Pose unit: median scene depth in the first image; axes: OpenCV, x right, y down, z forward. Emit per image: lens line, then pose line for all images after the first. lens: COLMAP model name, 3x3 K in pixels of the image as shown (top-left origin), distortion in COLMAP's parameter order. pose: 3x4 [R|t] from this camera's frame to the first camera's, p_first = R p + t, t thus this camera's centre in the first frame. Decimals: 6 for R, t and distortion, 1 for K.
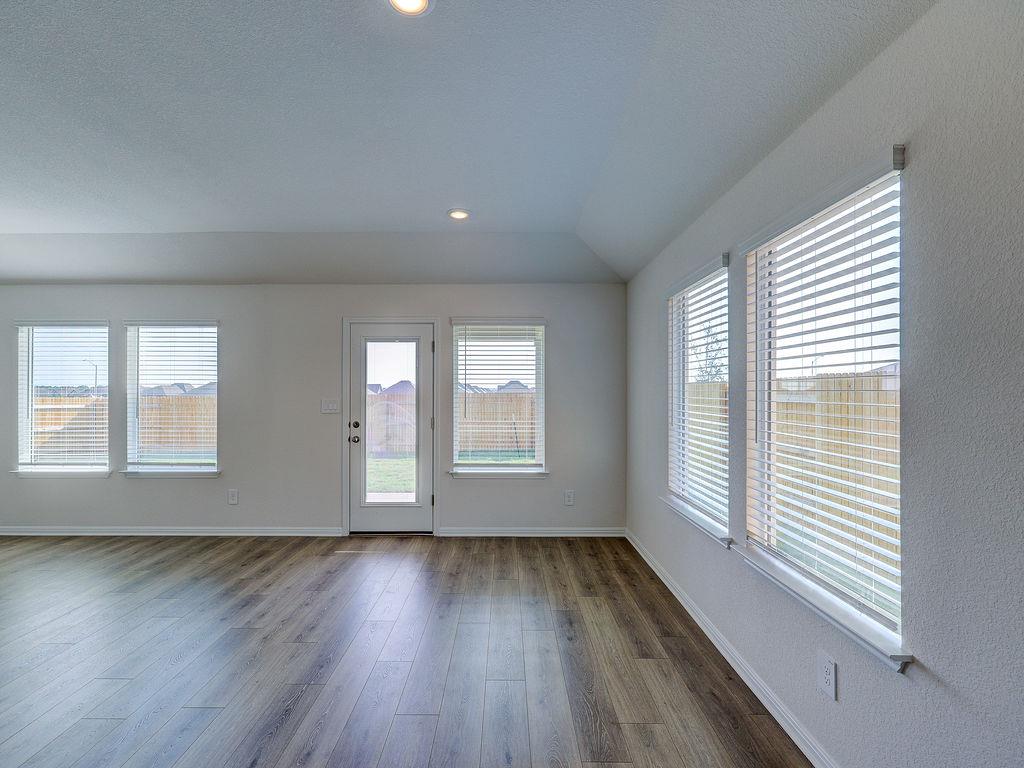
lens RADIAL K [[461.4, 0, 504.7], [0, 461.4, 385.8], [0, 0, 1]] dist [-0.002537, 0.000599]
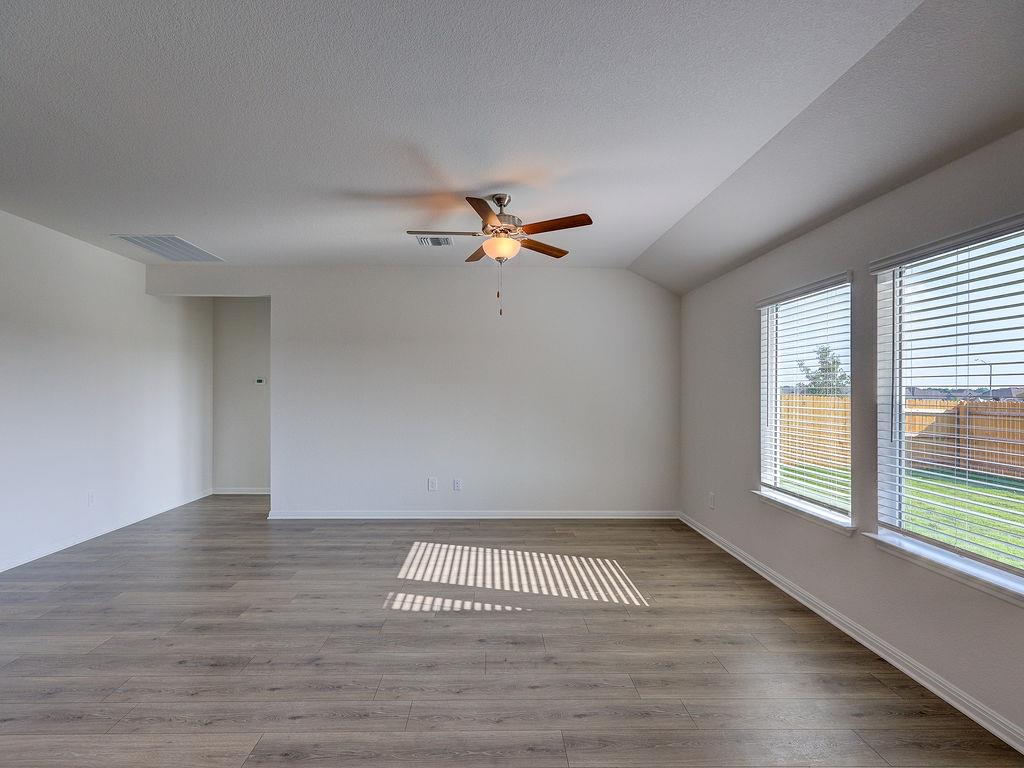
lens RADIAL K [[461.4, 0, 501.1], [0, 461.4, 393.1], [0, 0, 1]] dist [-0.002537, 0.000599]
pose [[0.026444, 0.002027, -0.999648, -0.281445], [0.006462, 0.999977, 0.002199, 0.010447], [0.999629, -0.006517, 0.026430, 0.538592]]
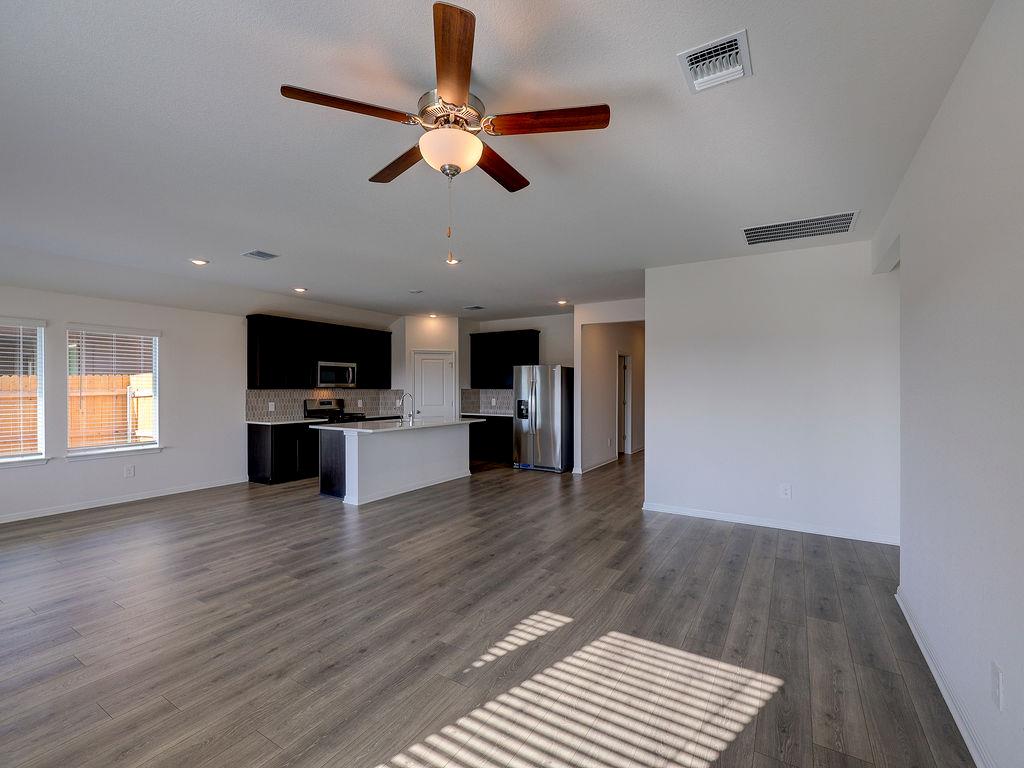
lens RADIAL K [[461.4, 0, 503.8], [0, 461.4, 384.6], [0, 0, 1]] dist [-0.002537, 0.000599]
pose [[-0.849607, 0.005402, 0.527388, -1.276680], [-0.004581, 0.999834, -0.017621, 0.012204], [-0.527396, -0.017387, -0.849442, 0.905896]]
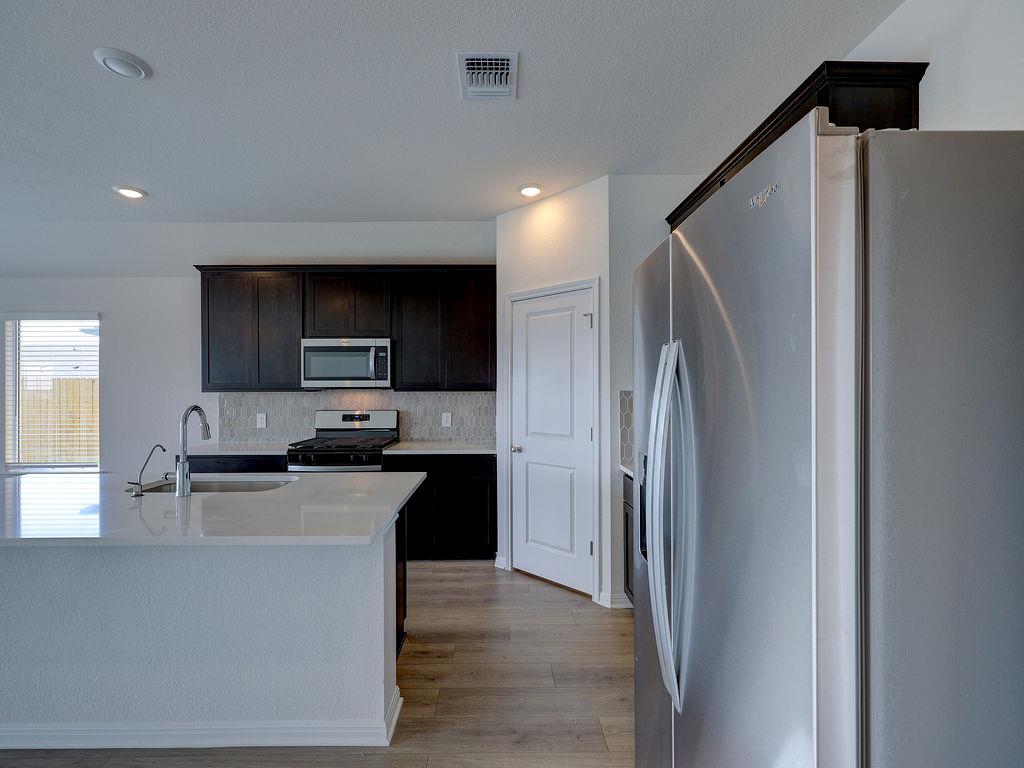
lens RADIAL K [[461.4, 0, 511.5], [0, 461.4, 388.8], [0, 0, 1]] dist [-0.002537, 0.000599]
pose [[-0.008332, -0.002175, 0.999963, -0.708215], [-0.006685, 0.999975, 0.002120, -0.007967], [-0.999943, -0.006667, -0.008346, -0.548133]]
